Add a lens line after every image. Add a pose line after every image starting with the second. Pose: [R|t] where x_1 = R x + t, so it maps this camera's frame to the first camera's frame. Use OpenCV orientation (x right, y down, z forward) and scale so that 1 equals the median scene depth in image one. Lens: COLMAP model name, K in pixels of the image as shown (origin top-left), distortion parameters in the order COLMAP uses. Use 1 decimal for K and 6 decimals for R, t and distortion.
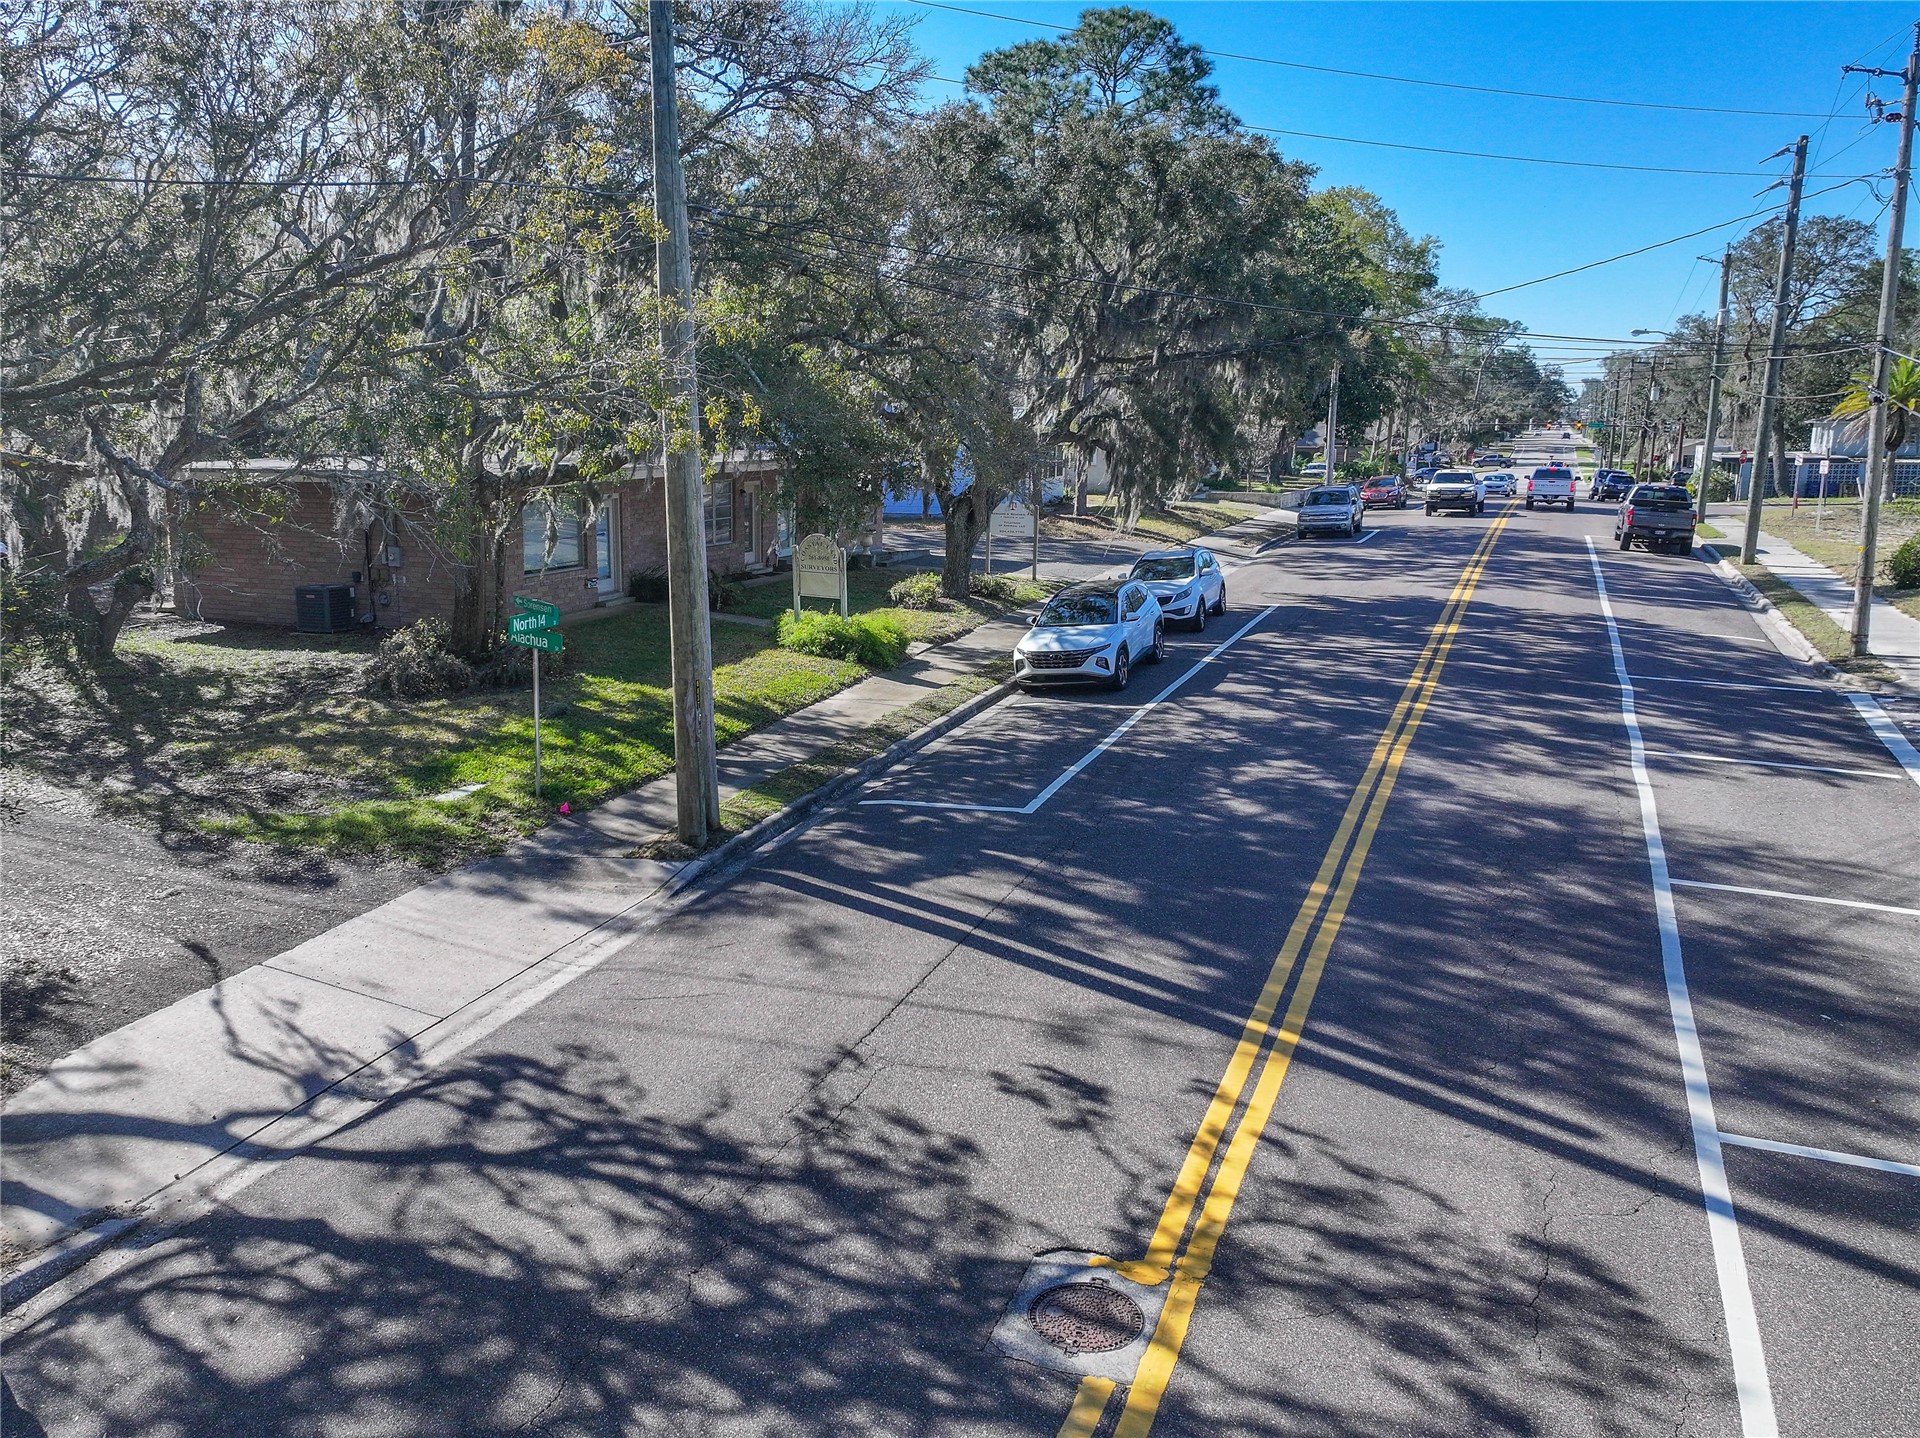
lens RADIAL K [[1374.0, 0, 960.0], [0, 1374.0, 719.0], [0, 0, 1]] dist [0.007267, 0.003408]
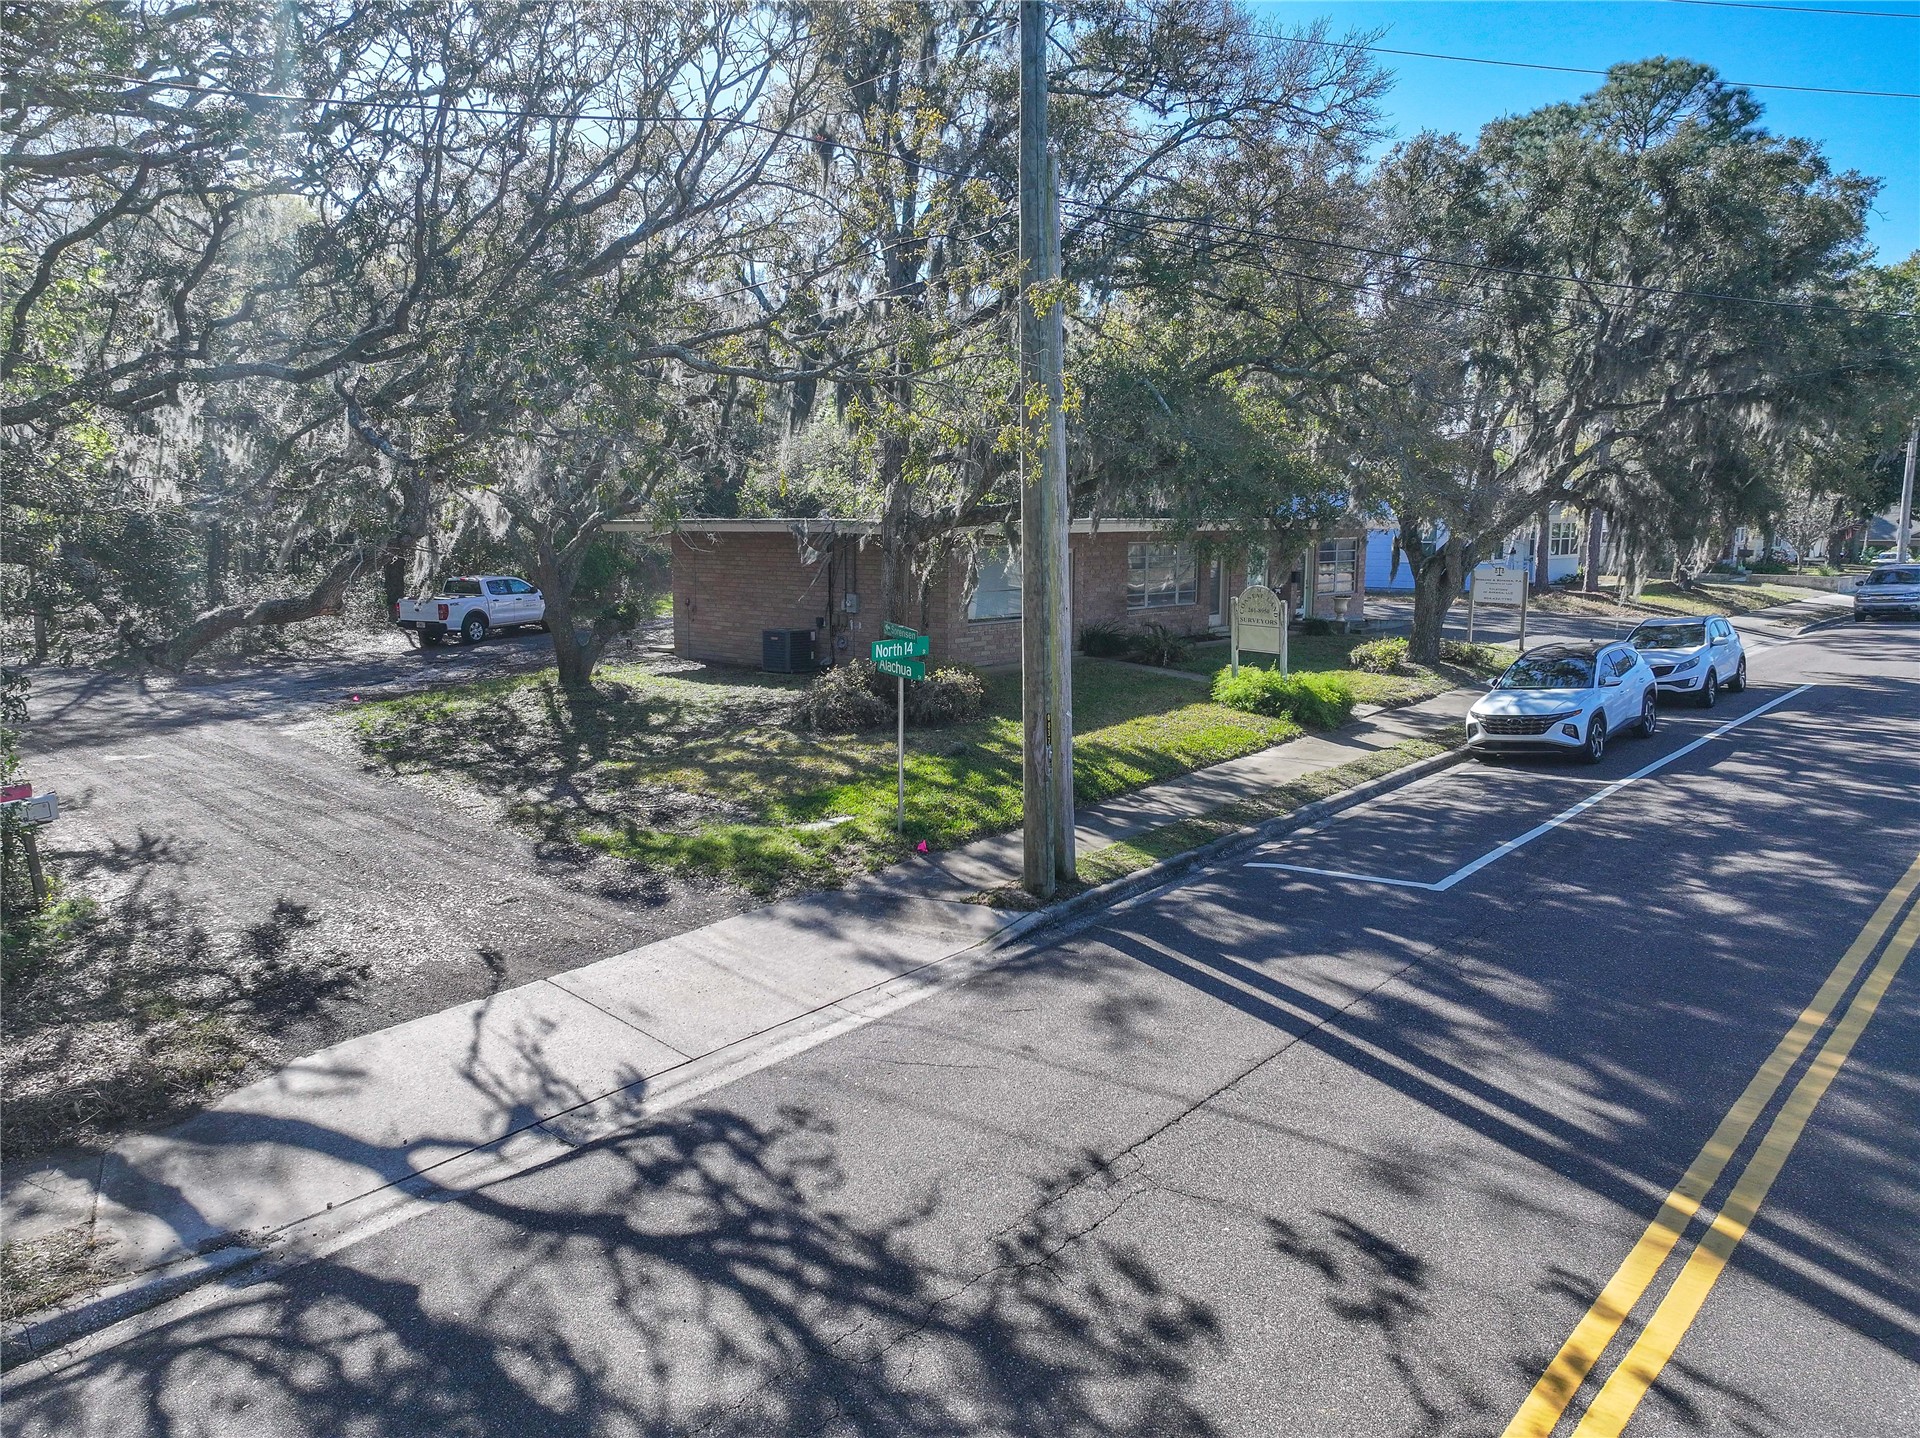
lens RADIAL K [[1342.8, 0, 1019.3], [0, 1342.8, 719.7], [0, 0, 1]] dist [0.004007, 0.010606]
pose [[0.950993, 0.039273, -0.306708, 0.062377], [-0.054504, 0.997661, -0.041249, 0.013229], [0.304370, 0.055945, 0.950910, 0.143610]]
